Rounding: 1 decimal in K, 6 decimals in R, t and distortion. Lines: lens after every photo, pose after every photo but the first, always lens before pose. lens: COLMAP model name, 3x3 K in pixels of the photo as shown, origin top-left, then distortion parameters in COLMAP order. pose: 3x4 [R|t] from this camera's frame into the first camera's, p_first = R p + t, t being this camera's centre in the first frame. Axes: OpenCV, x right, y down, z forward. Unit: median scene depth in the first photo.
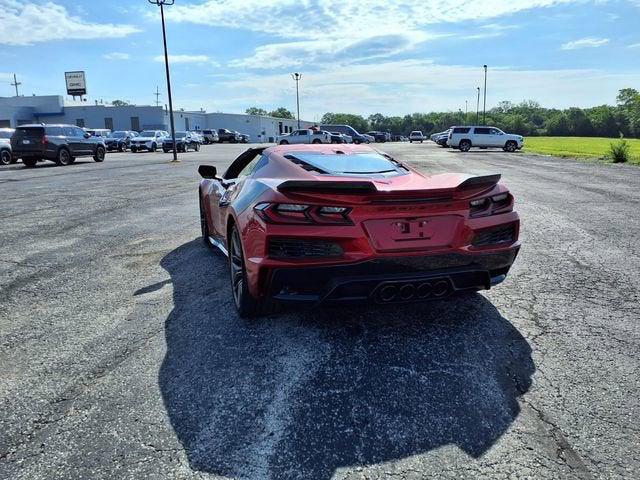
lens RADIAL K [[507.8, 0, 318.2], [0, 507.8, 243.8], [0, 0, 1]] dist [0.079944, -0.125115]
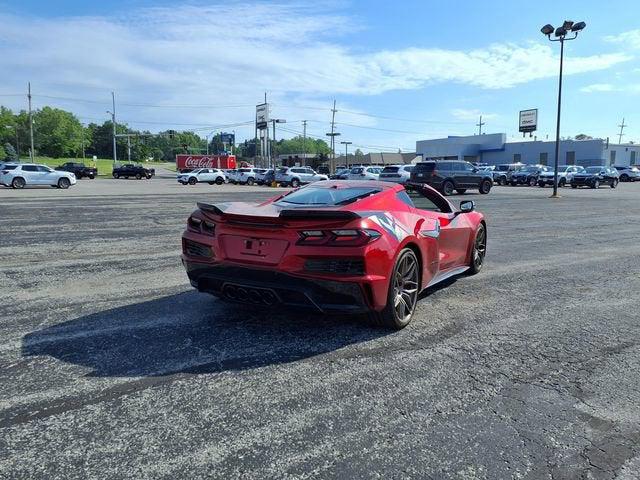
lens RADIAL K [[505.9, 0, 318.8], [0, 505.9, 240.4], [0, 0, 1]] dist [0.094398, -0.154150]
pose [[0.674450, 0.114111, -0.729449, 0.096850], [-0.165394, 0.986227, 0.001356, -0.005759], [0.719557, 0.119732, 0.684034, 0.019966]]
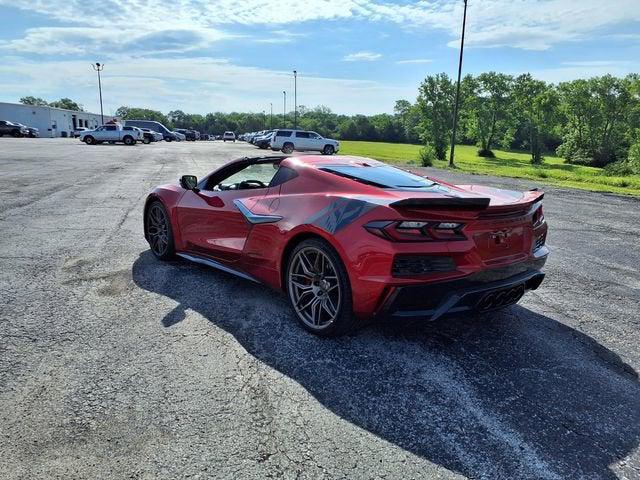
lens RADIAL K [[511.2, 0, 318.5], [0, 511.2, 242.7], [0, 0, 1]] dist [0.069711, -0.115048]
pose [[0.929411, -0.046710, 0.366079, -0.046343], [0.047302, 0.998854, 0.007358, -0.004028], [-0.366003, 0.010477, 0.930555, 0.009274]]
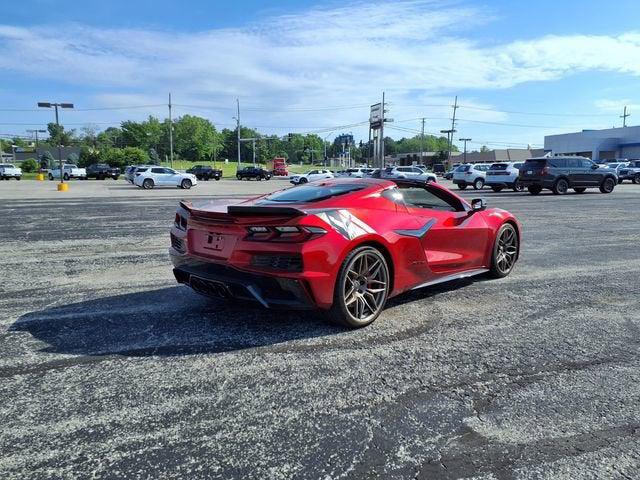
lens RADIAL K [[505.9, 0, 318.8], [0, 505.9, 240.4], [0, 0, 1]] dist [0.094398, -0.154150]
pose [[0.484439, 0.126381, -0.865648, 0.116993], [-0.180552, 0.982650, 0.042422, -0.010918], [0.855991, 0.135744, 0.498852, 0.045714]]
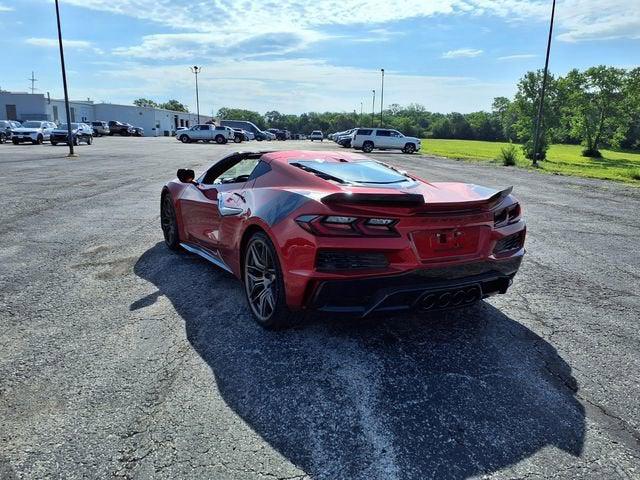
lens RADIAL K [[510.7, 0, 319.1], [0, 510.7, 241.6], [0, 0, 1]] dist [0.057584, -0.078402]
pose [[0.979480, -0.012802, 0.201136, -0.022741], [0.012629, 0.999918, 0.002143, -0.002362], [-0.201147, 0.000442, 0.979561, 0.002018]]
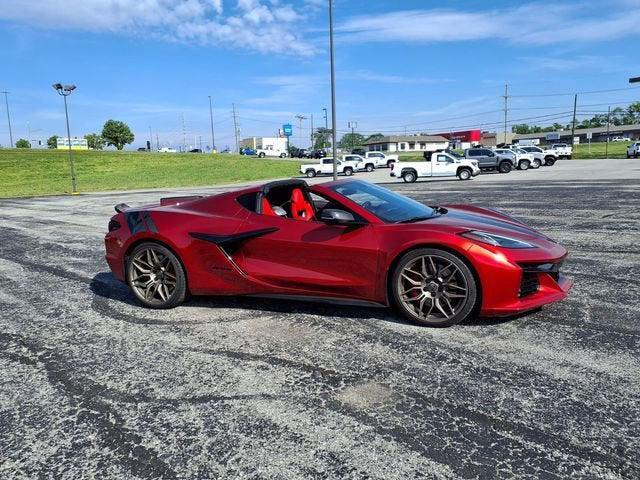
lens RADIAL K [[504.4, 0, 318.0], [0, 504.4, 252.2], [0, 0, 1]] dist [0.078884, -0.122851]
pose [[-0.630240, 0.171615, -0.757196, 0.101594], [-0.102585, 0.948308, 0.300315, -0.046776], [0.769593, 0.266947, -0.580056, 0.210987]]
